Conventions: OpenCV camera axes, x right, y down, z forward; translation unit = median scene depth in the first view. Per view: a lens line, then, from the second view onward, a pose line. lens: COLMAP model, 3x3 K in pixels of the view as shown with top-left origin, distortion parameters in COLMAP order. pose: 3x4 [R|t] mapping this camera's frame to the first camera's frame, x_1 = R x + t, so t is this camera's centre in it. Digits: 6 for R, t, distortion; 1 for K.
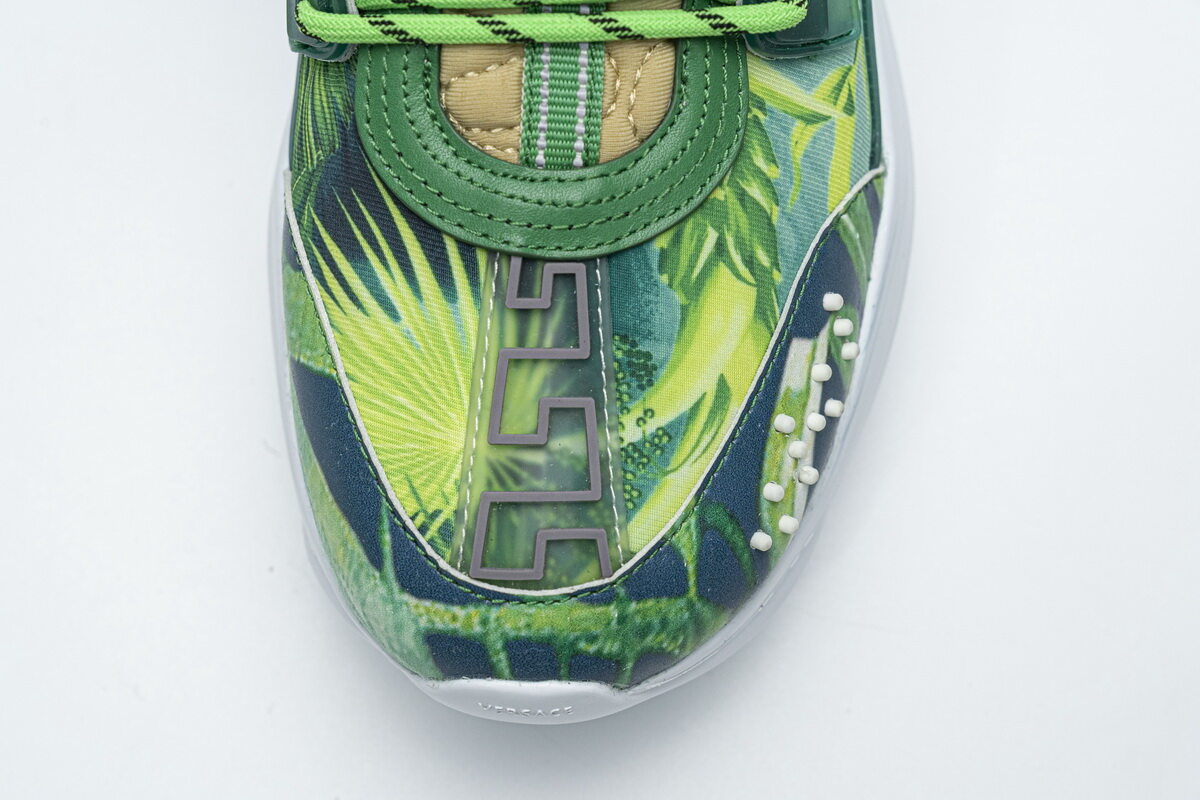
lens RADIAL K [[2355.9, 0, 597.6], [0, 2355.9, 424.3], [0, 0, 1]] dist [0.022714, -0.100236]
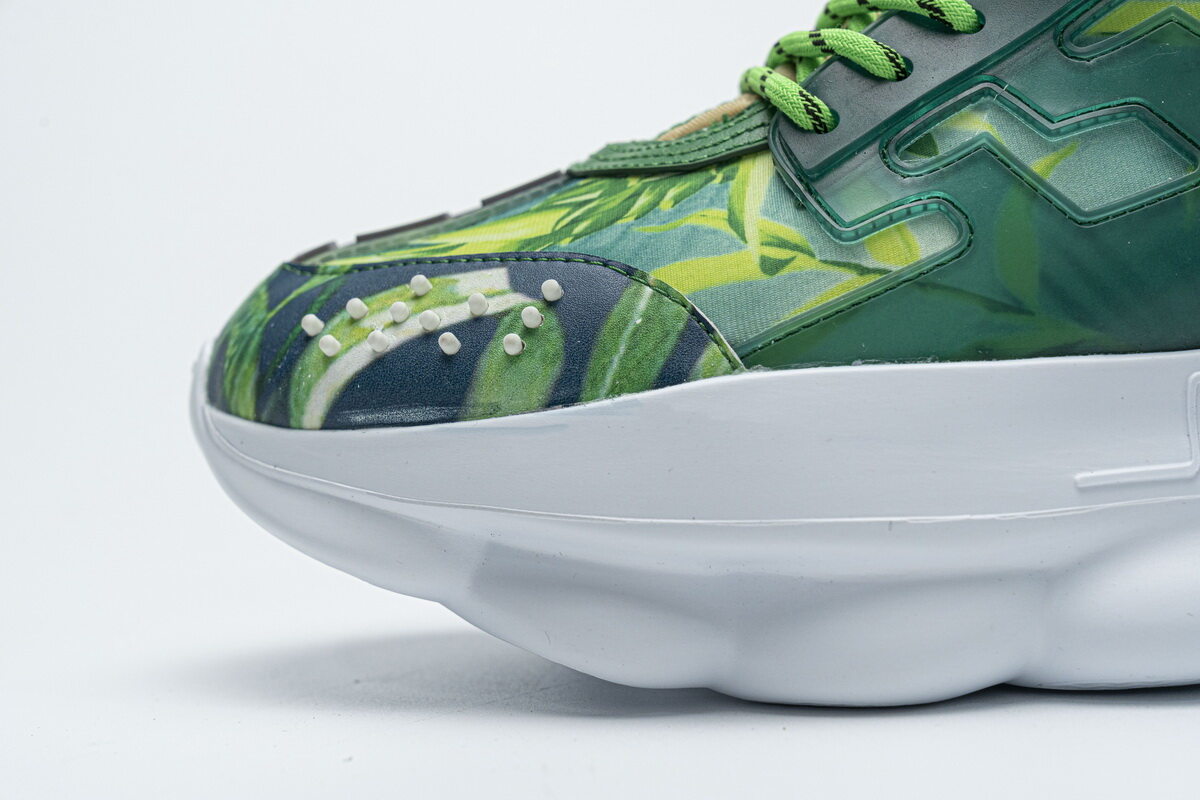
lens RADIAL K [[2355.9, 0, 597.6], [0, 2355.9, 424.3], [0, 0, 1]] dist [0.022714, -0.100236]
pose [[-0.058897, 0.012441, -0.998187, 1.073606], [-0.954285, 0.292822, 0.059956, -0.114226], [0.293037, 0.956086, -0.005374, 1.105699]]
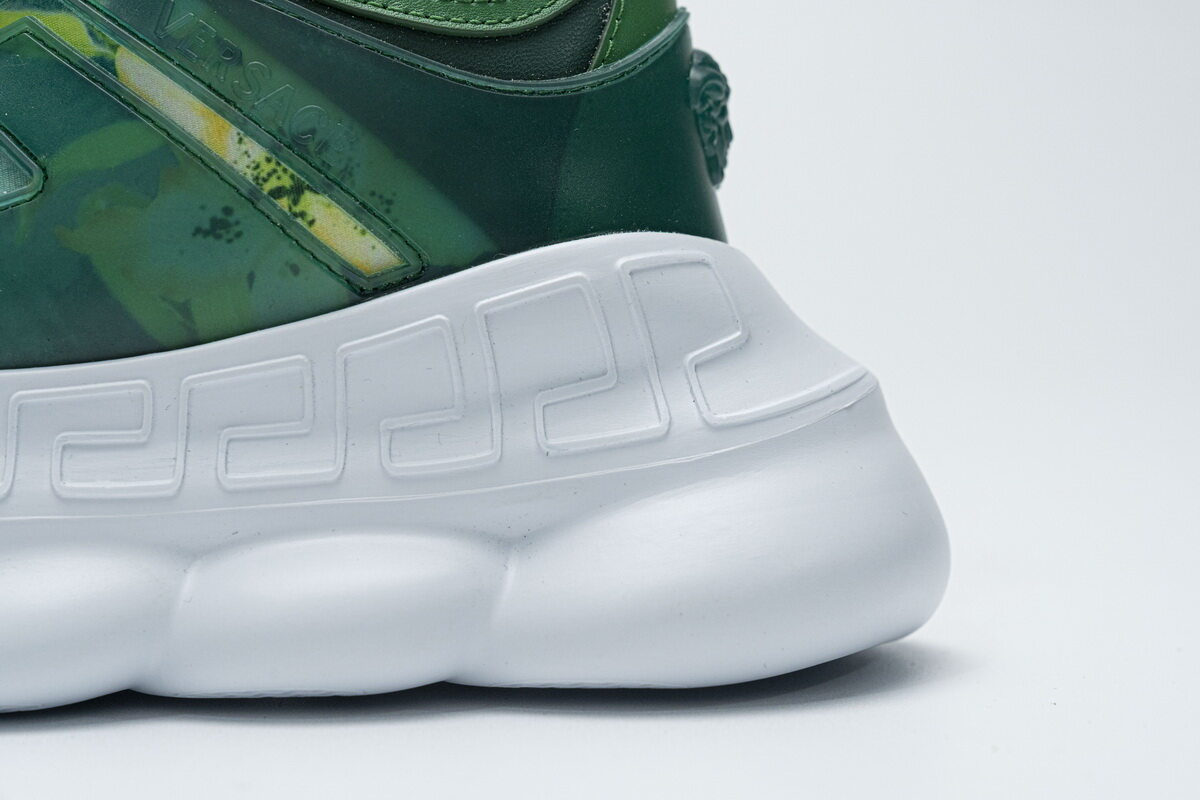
lens RADIAL K [[2355.9, 0, 597.6], [0, 2355.9, 424.3], [0, 0, 1]] dist [0.022714, -0.100236]
pose [[0.000272, 0.000335, -1.000000, 1.037387], [-0.964473, 0.264180, -0.000174, -0.505818], [0.264180, 0.964473, 0.000395, 1.222197]]
